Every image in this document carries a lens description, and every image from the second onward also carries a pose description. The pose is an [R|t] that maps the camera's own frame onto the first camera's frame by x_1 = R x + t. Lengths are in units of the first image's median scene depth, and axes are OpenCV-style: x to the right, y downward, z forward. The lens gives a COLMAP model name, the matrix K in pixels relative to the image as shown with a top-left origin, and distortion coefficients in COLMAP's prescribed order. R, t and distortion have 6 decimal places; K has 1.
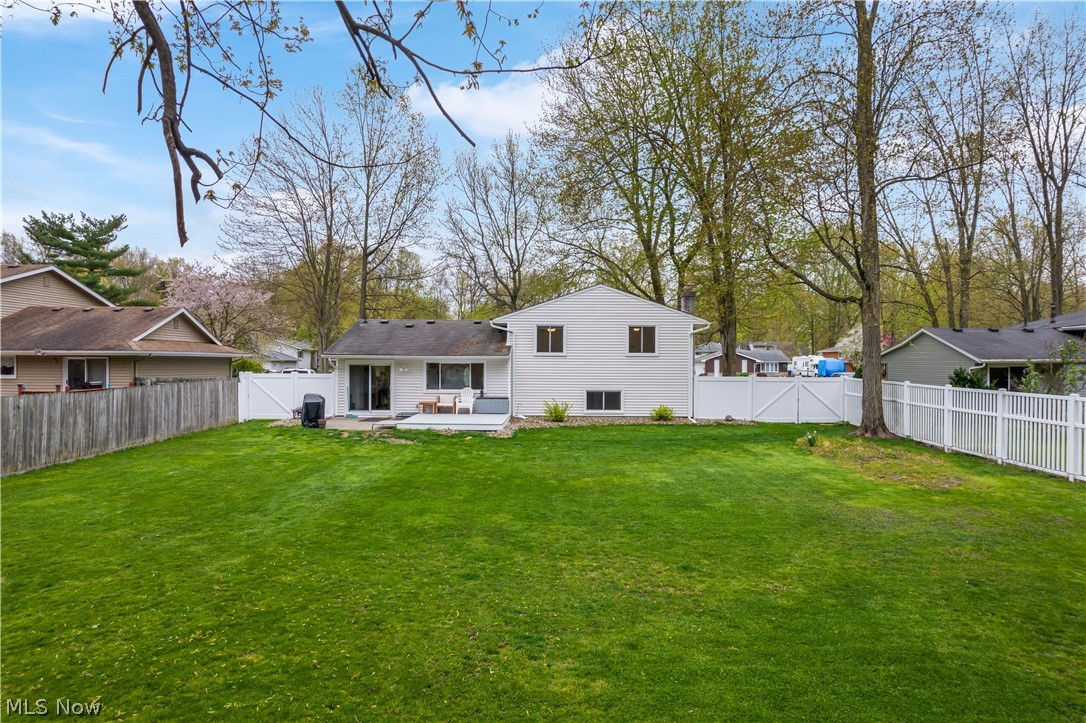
lens RADIAL K [[669.9, 0, 543.0], [0, 669.9, 361.5], [0, 0, 1]] dist [-0.014873, 0.000479]
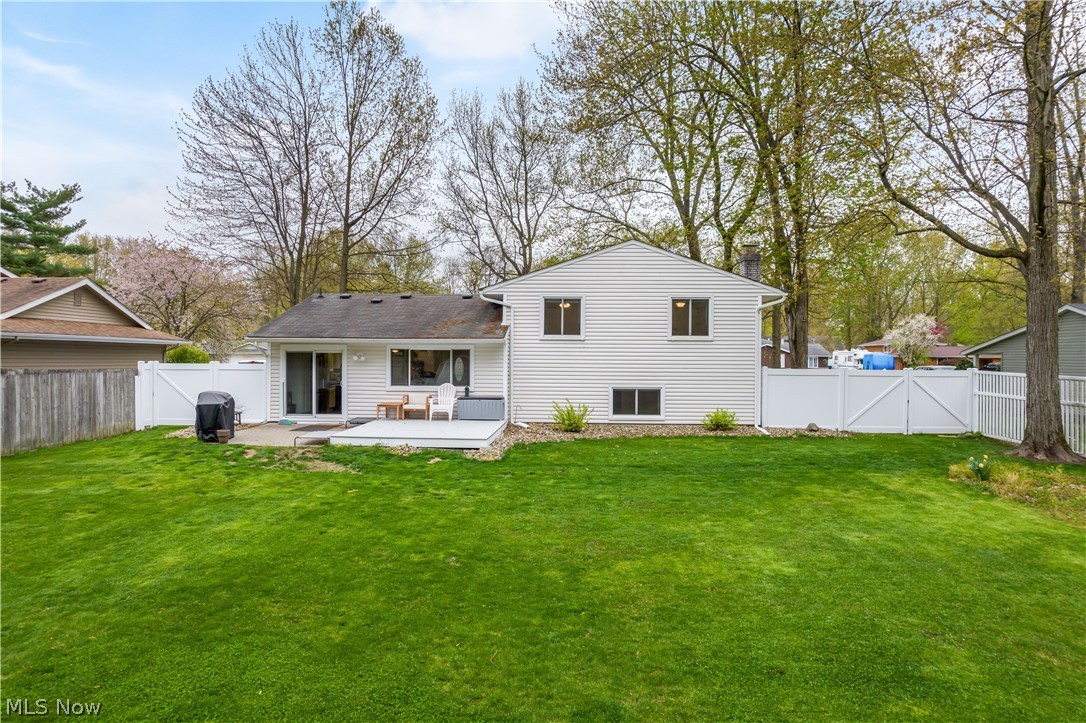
lens RADIAL K [[669.9, 0, 543.0], [0, 669.9, 361.5], [0, 0, 1]] dist [-0.014873, 0.000479]
pose [[0.999547, 0.001671, -0.030037, 0.011308], [-0.001497, 0.999982, 0.005822, 0.010795], [0.030046, -0.005774, 0.999532, 0.276765]]
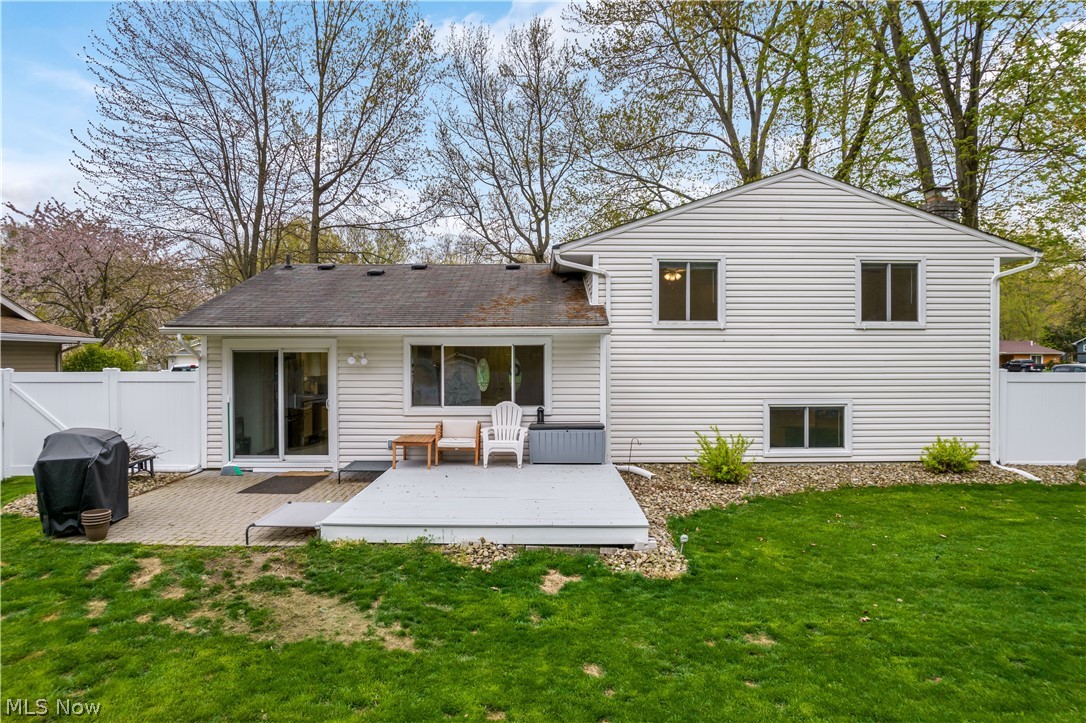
lens RADIAL K [[683.2, 0, 543.0], [0, 683.2, 361.5], [0, 0, 1]] dist [-0.054765, 0.073545]
pose [[0.999797, -0.006095, 0.019213, -0.095481], [0.005975, 0.999962, 0.006326, 0.010050], [-0.019251, -0.006210, 0.999795, 0.546893]]
